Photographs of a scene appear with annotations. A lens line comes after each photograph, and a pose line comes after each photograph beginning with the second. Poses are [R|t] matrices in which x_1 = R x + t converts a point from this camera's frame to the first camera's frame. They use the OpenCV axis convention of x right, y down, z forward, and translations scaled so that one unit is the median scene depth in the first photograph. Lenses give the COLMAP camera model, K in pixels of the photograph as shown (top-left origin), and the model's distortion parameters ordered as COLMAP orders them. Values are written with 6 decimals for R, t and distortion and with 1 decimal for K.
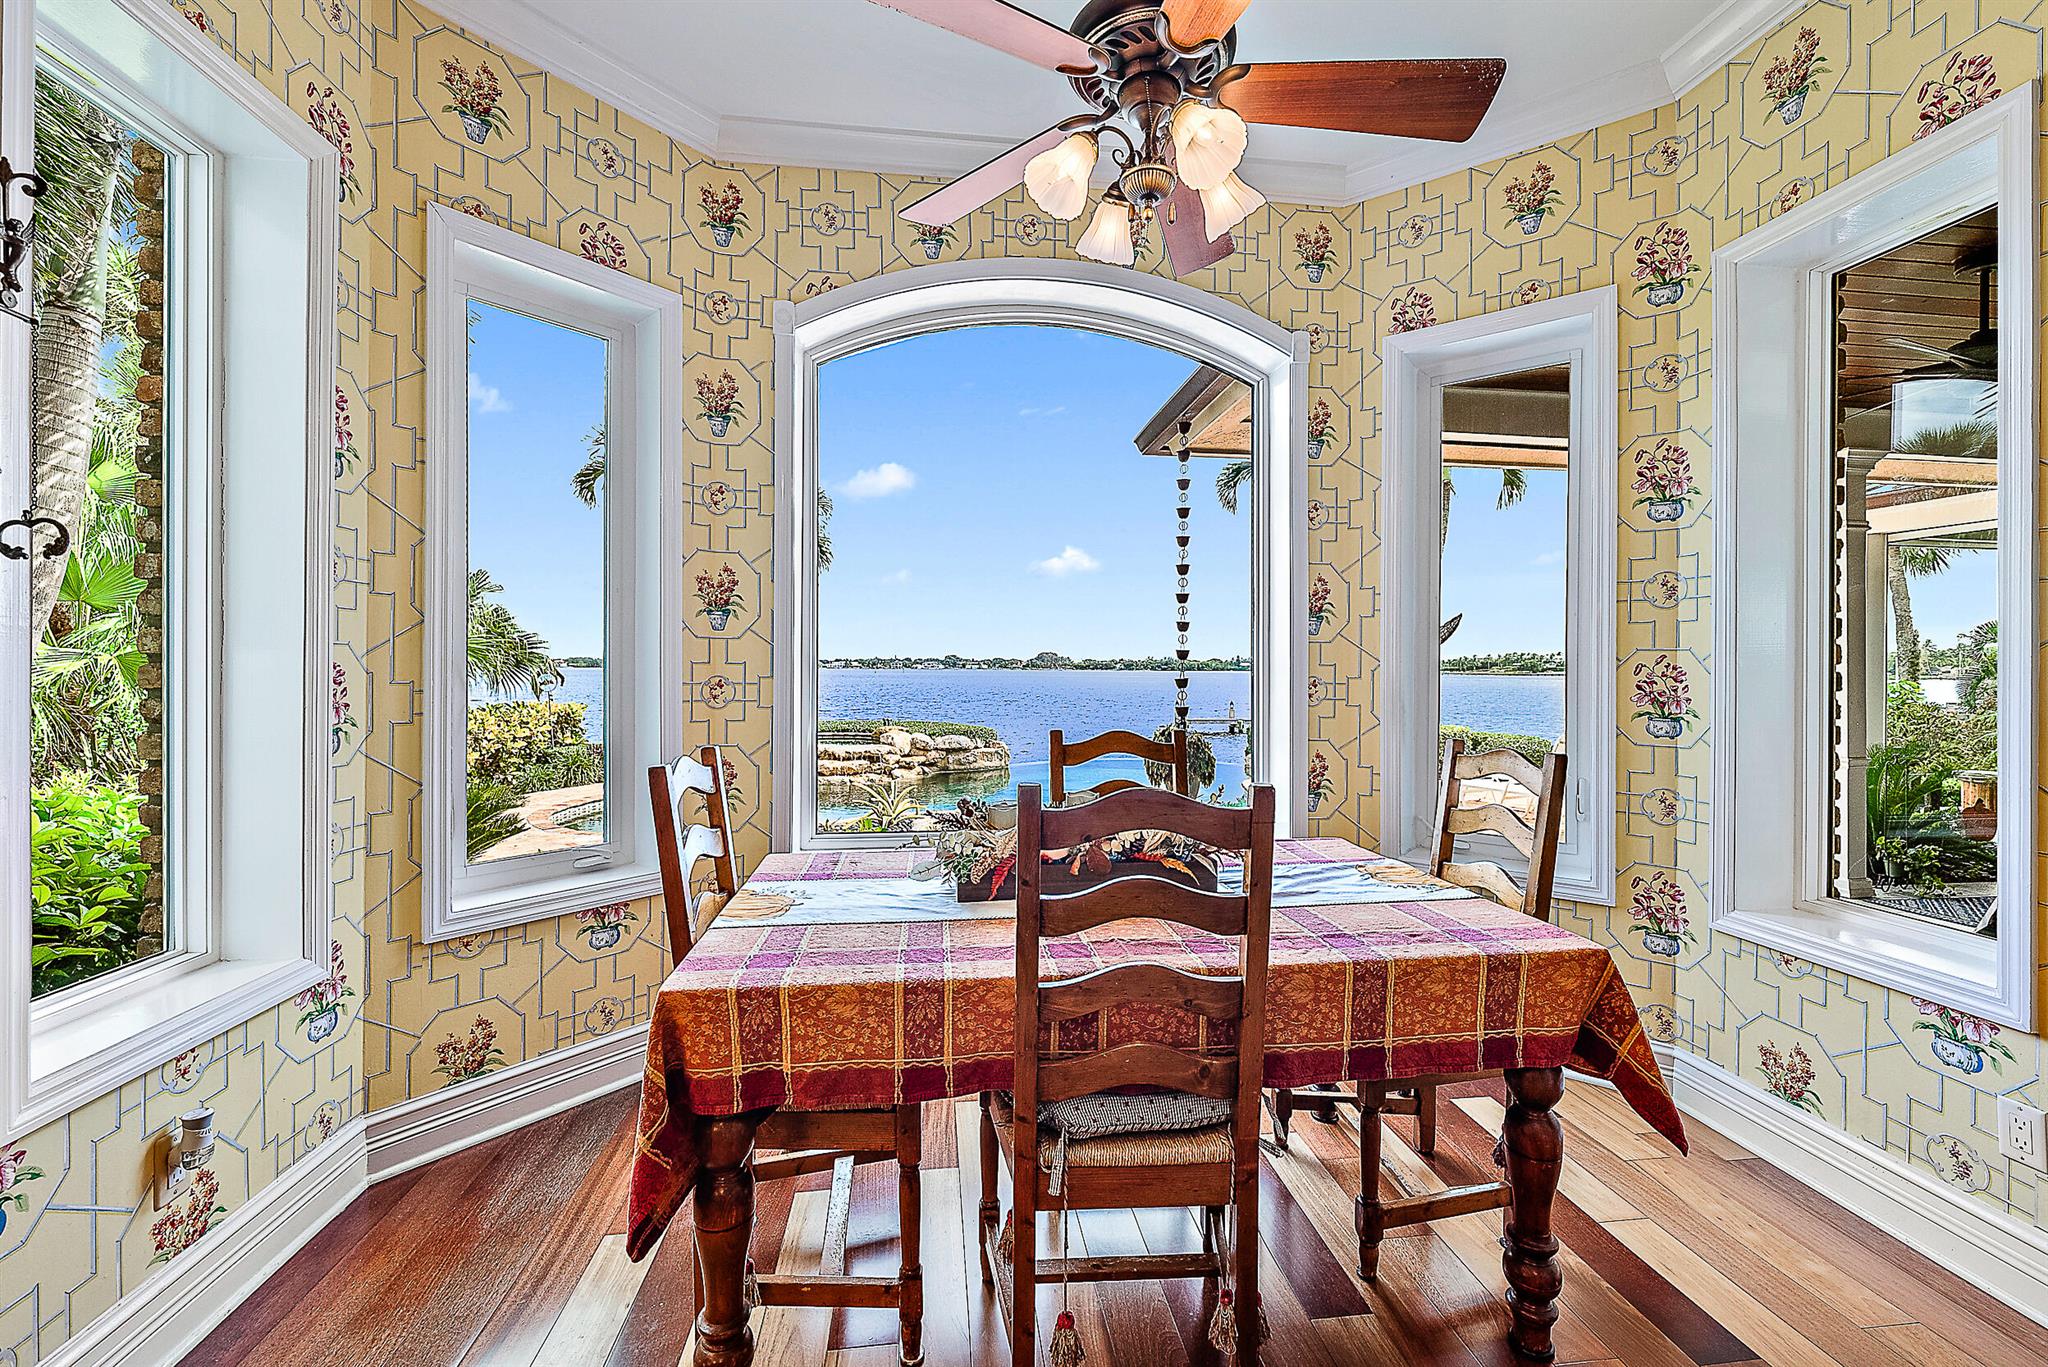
lens RADIAL K [[829.8, 0, 1027.8], [0, 829.8, 675.8], [0, 0, 1]] dist [0.001175, 0.000038]
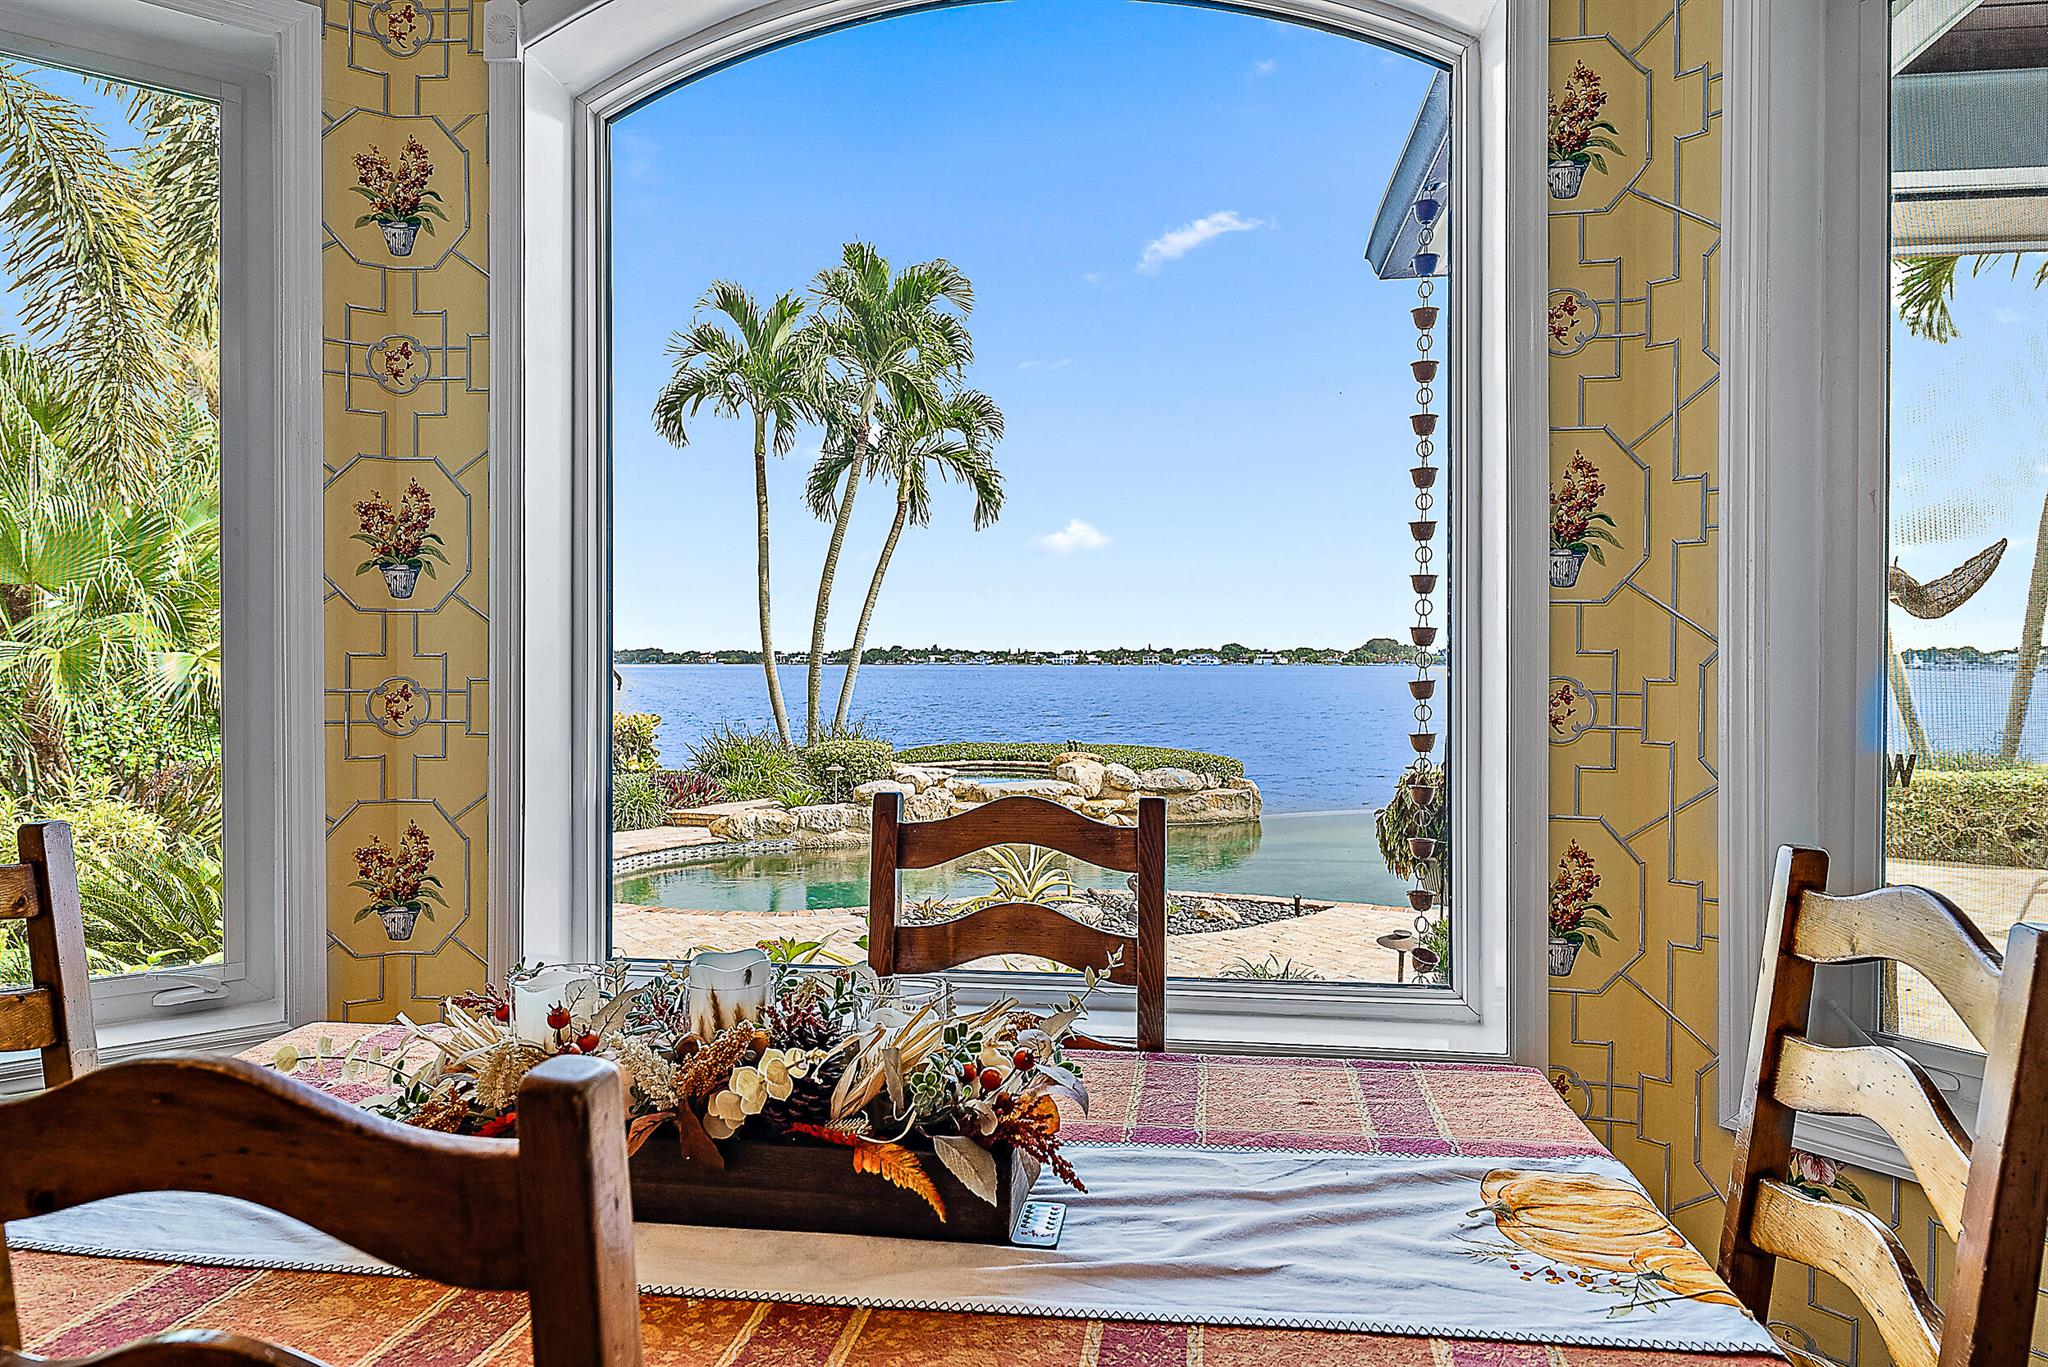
lens RADIAL K [[1222.9, 0, 1023.0], [0, 1222.9, 680.9], [0, 0, 1]] dist [-0.001265, -0.000035]
pose [[0.966061, -0.000413, -0.258314, 0.231171], [0.001597, 0.999989, 0.004376, -0.001116], [0.258309, -0.004640, 0.966051, 0.277357]]
